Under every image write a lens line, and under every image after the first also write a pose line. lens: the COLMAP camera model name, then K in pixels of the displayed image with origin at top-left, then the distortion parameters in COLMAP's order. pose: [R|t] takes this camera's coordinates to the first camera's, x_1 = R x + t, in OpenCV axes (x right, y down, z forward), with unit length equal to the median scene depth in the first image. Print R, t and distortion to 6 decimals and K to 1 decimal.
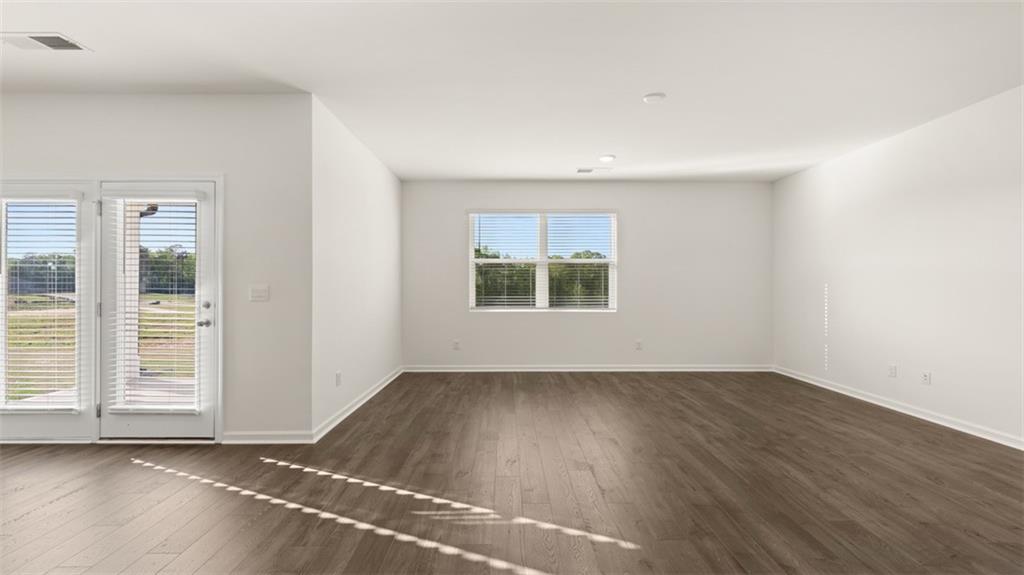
lens RADIAL K [[440.0, 0, 512.0], [0, 440.0, 287.5], [0, 0, 1]] dist [-0.000456, -0.000026]
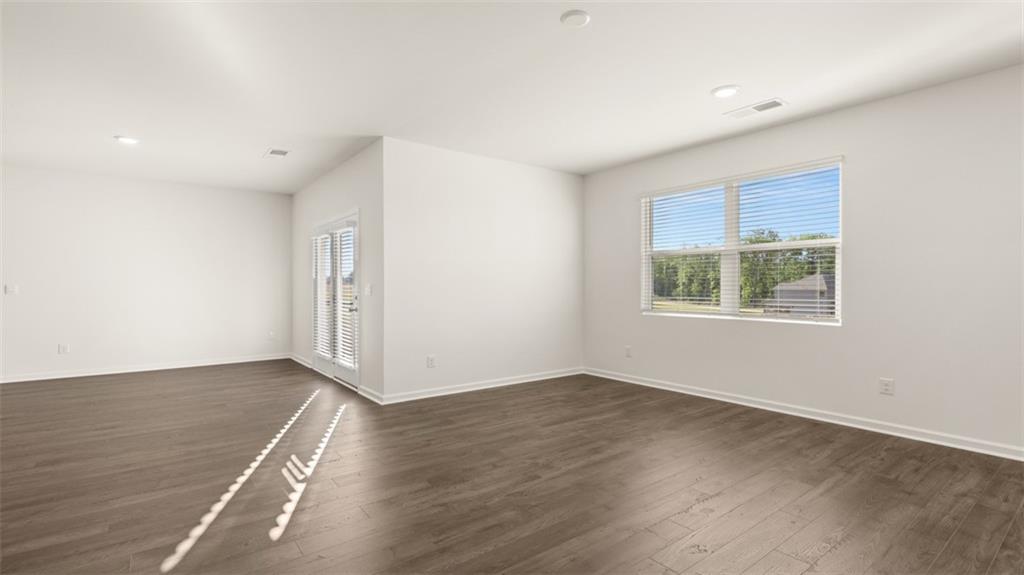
lens RADIAL K [[477.7, 0, 512.0], [0, 477.7, 287.5], [0, 0, 1]] dist [0.002011, 0.000197]
pose [[0.600084, 0.008022, -0.799896, 0.573984], [0.002090, 0.999931, 0.011596, -0.007016], [0.799934, -0.008630, 0.600026, 0.286275]]
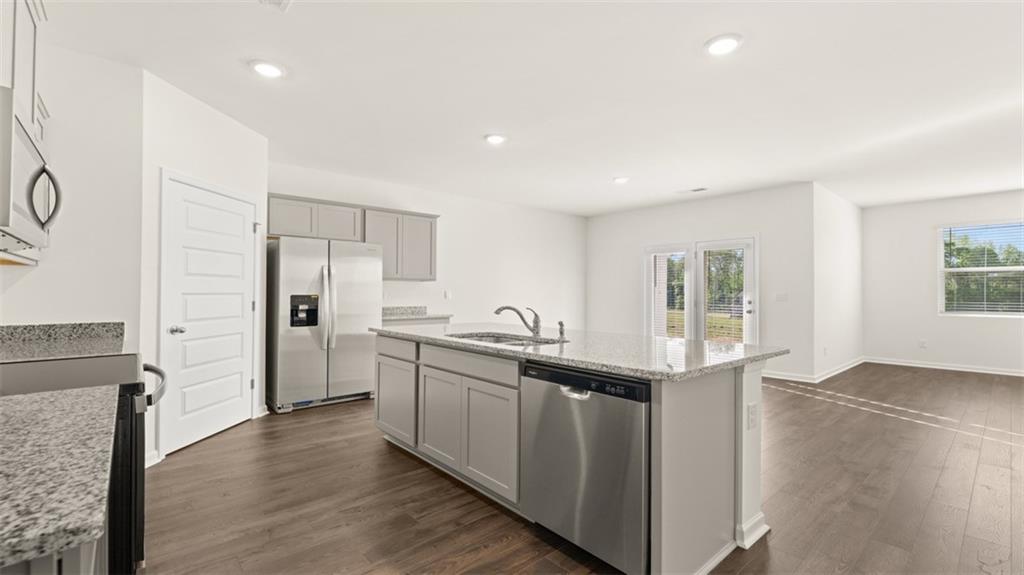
lens RADIAL K [[440.0, 0, 512.0], [0, 440.0, 287.5], [0, 0, 1]] dist [-0.000456, -0.000026]
pose [[0.652042, -0.004903, -0.758167, 0.053598], [-0.004357, 0.999938, -0.010214, -0.000470], [0.758170, 0.009964, 0.651981, -0.654068]]
